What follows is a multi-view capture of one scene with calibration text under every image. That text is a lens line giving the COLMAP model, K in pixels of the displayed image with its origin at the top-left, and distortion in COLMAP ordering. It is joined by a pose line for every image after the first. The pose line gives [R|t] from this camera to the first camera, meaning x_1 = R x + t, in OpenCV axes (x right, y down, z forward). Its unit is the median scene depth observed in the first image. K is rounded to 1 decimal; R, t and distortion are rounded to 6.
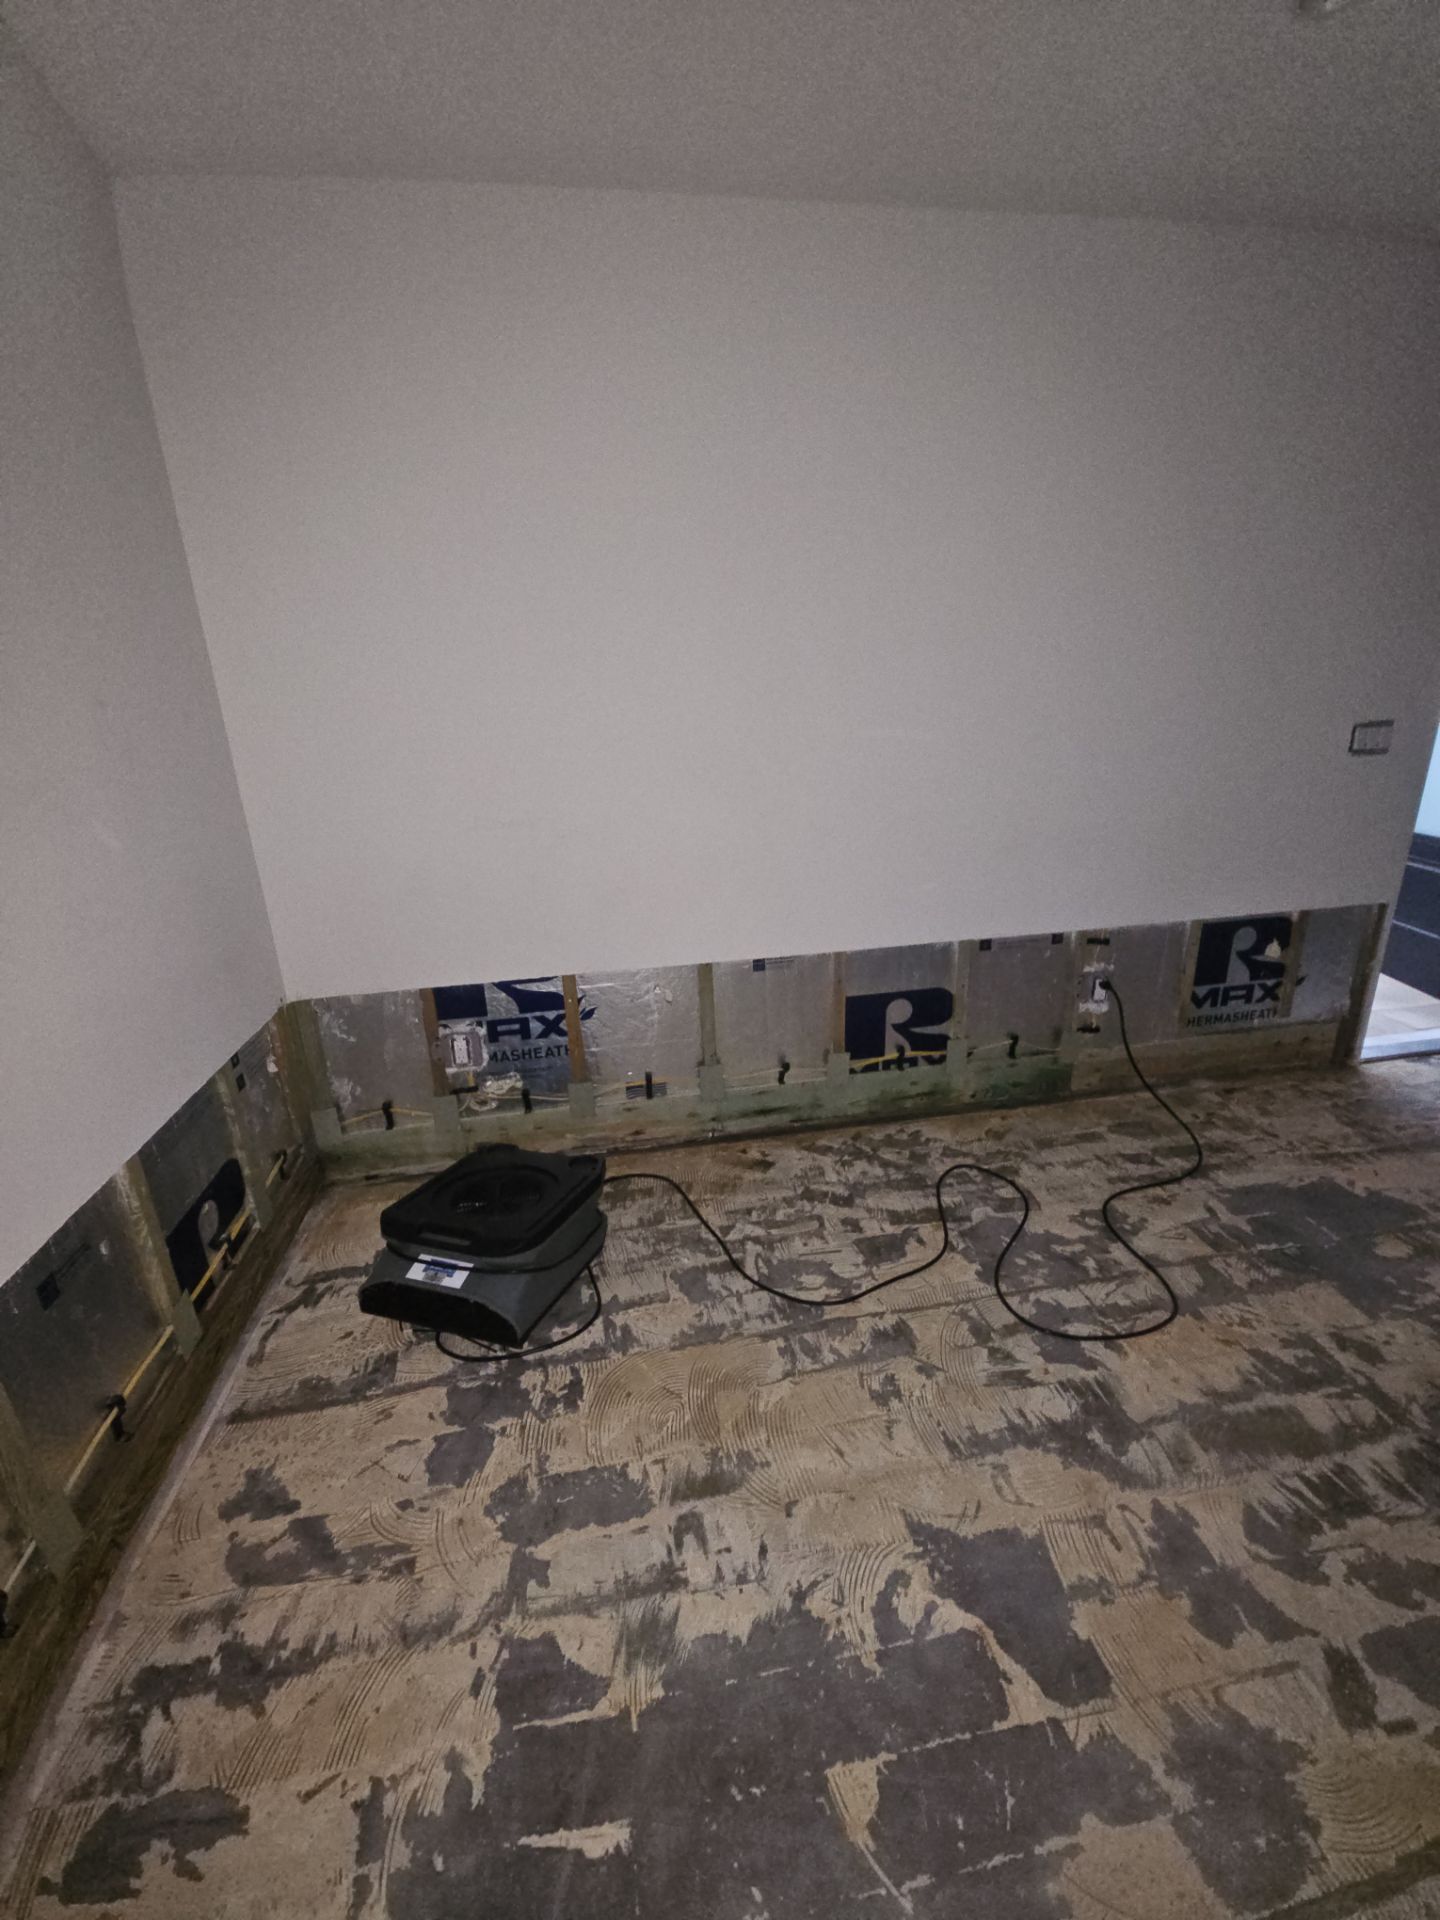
lens RADIAL K [[776.9, 0, 720.0], [0, 776.9, 960.0], [0, 0, 1]] dist [-0.003749, -0.000553]
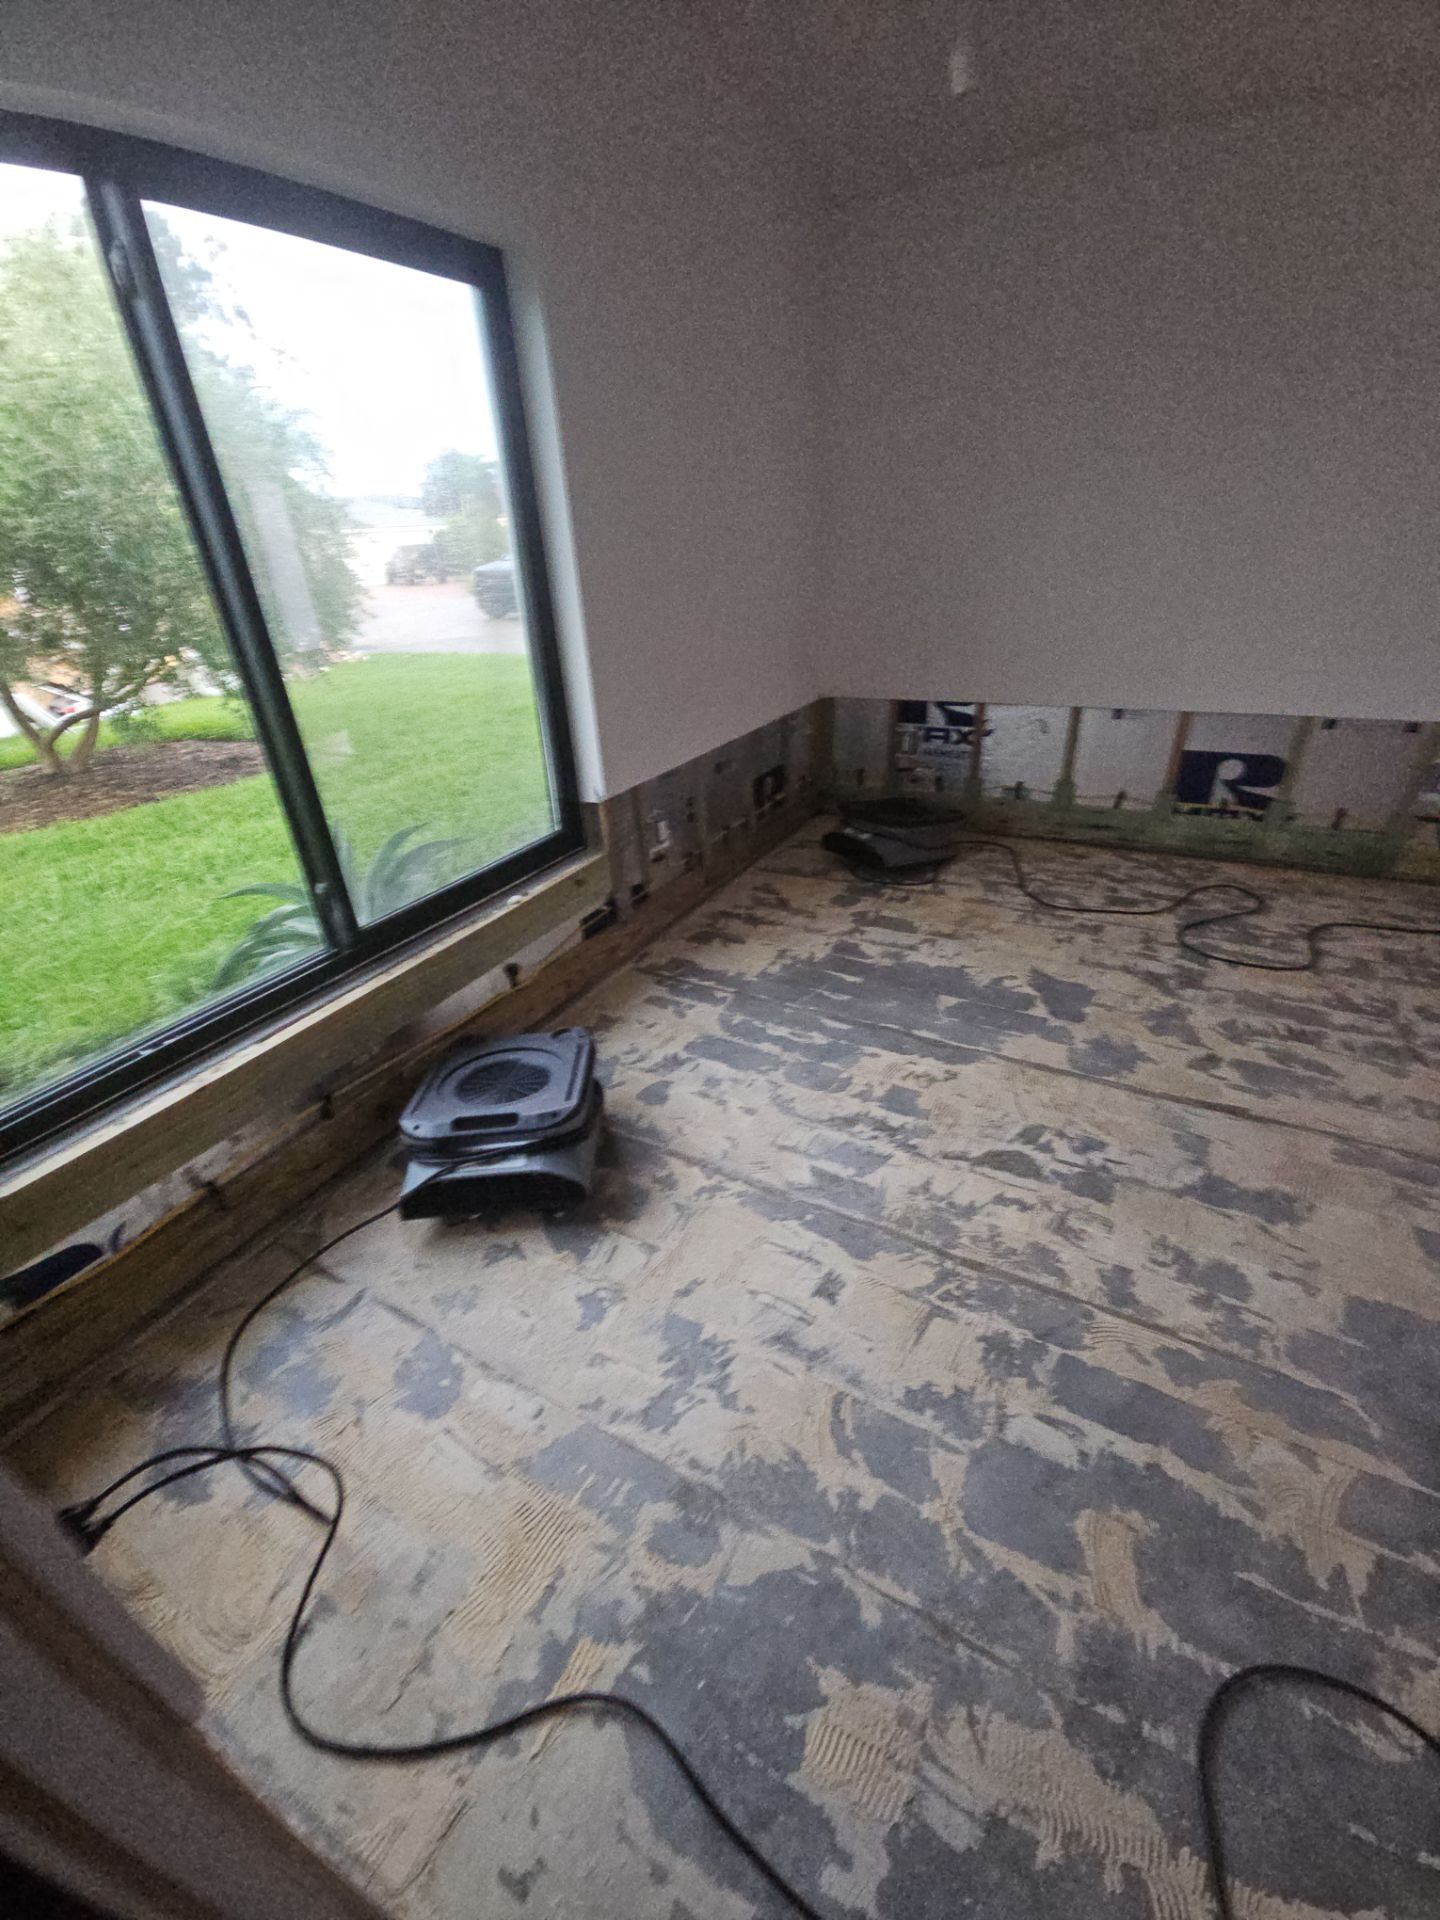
lens RADIAL K [[776.9, 0, 720.0], [0, 776.9, 960.0], [0, 0, 1]] dist [-0.003749, -0.000553]
pose [[0.777658, 0.294748, -0.555312, 0.458333], [-0.170105, 0.948989, 0.265489, 0.203354], [0.605238, -0.111998, 0.788127, -0.664769]]
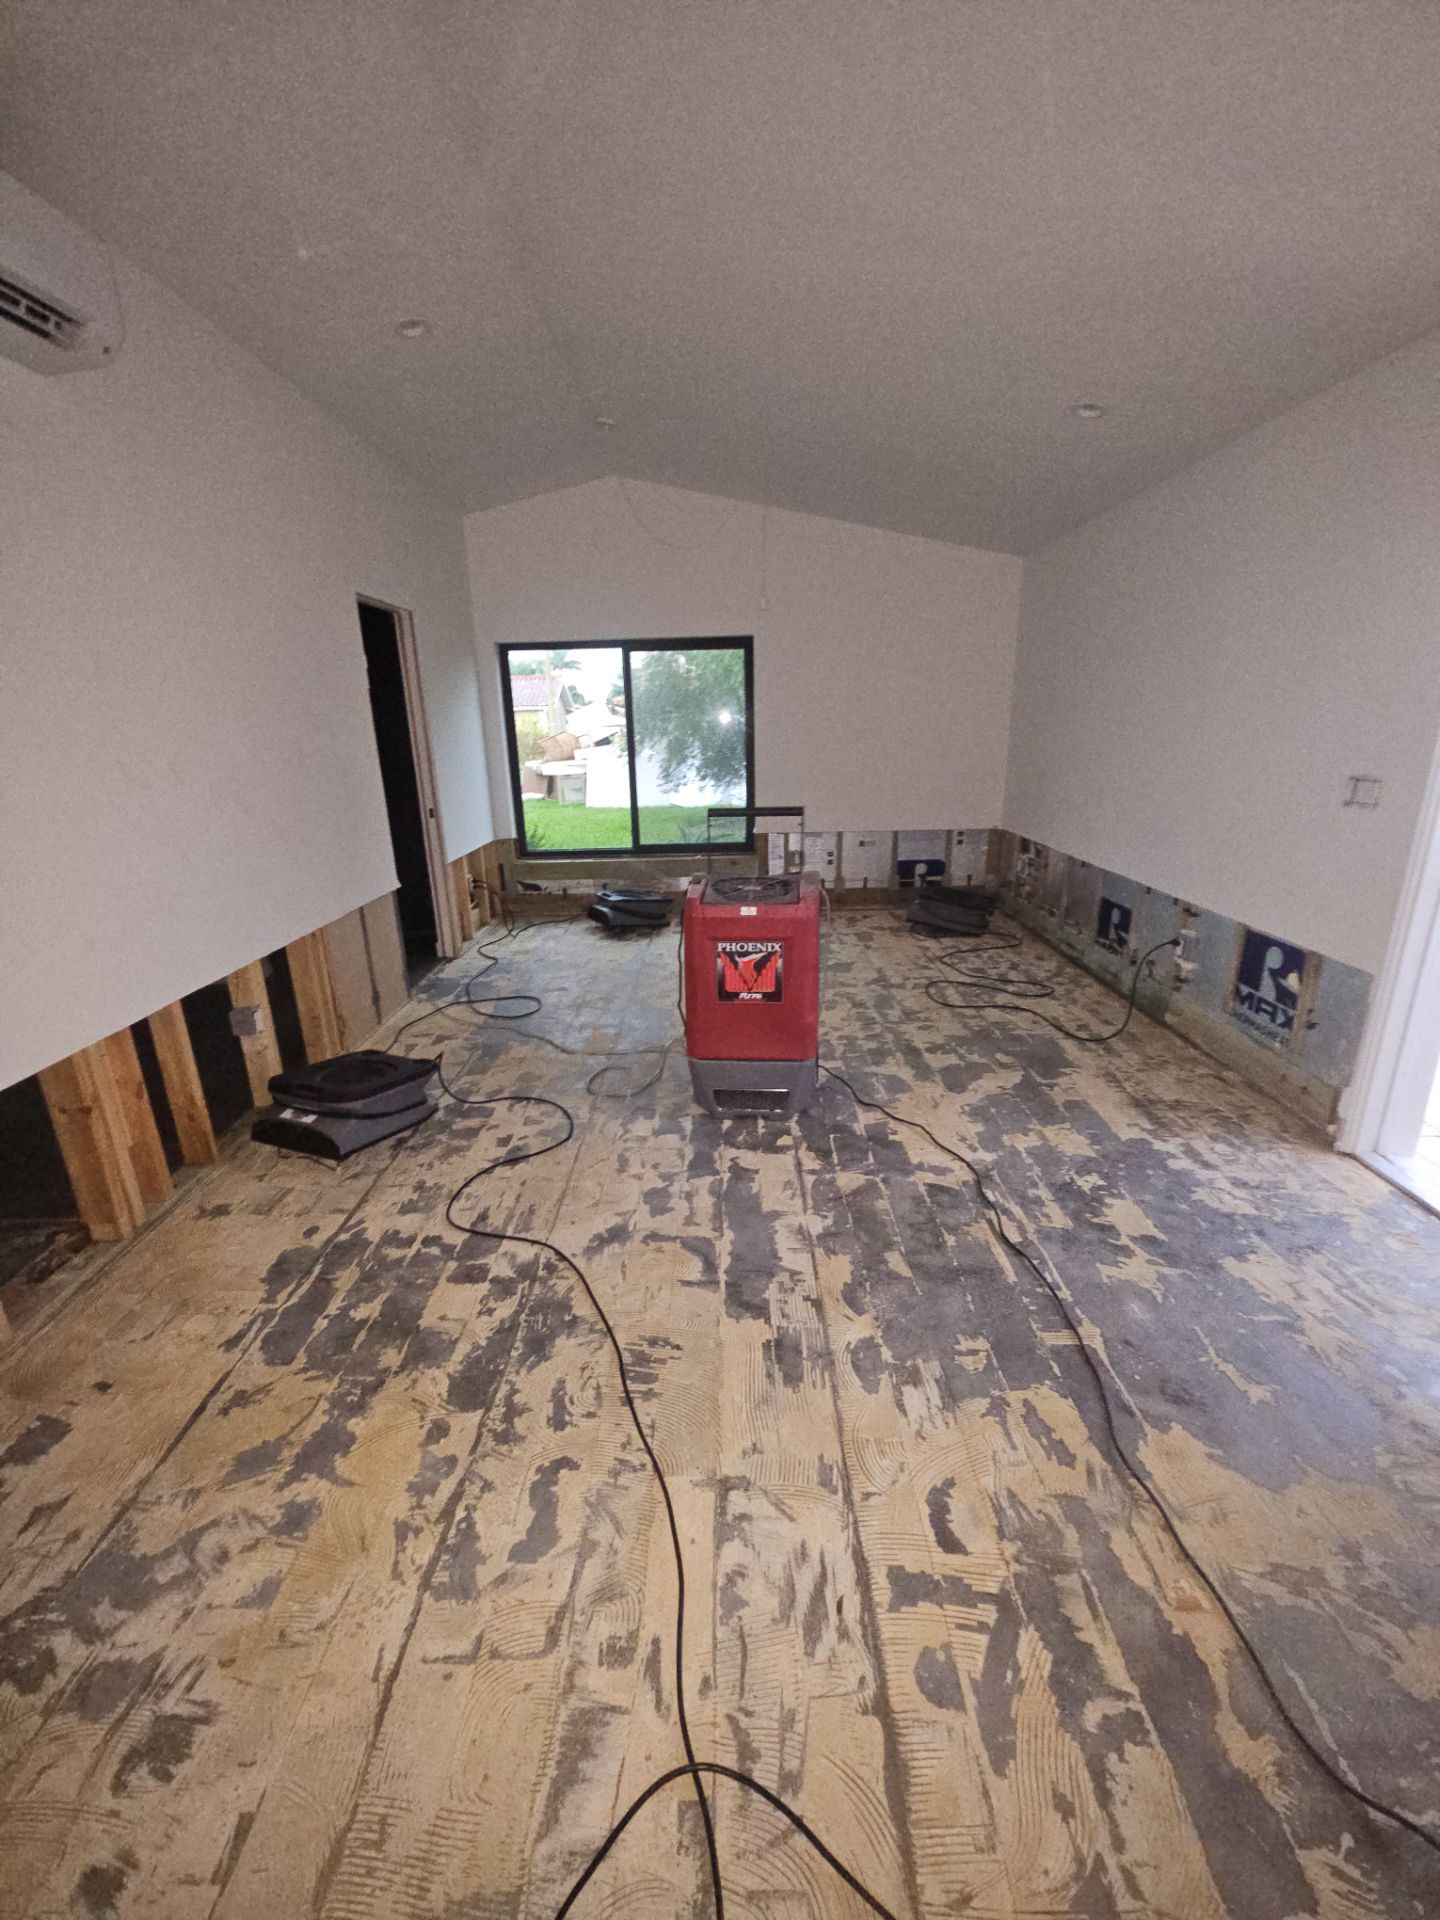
lens RADIAL K [[776.9, 0, 720.0], [0, 776.9, 960.0], [0, 0, 1]] dist [-0.003749, -0.000553]
pose [[-0.165700, 0.331857, -0.928663, 2.341297], [-0.283867, 0.885775, 0.367181, -0.263209], [0.944438, 0.324459, -0.052570, 0.386447]]
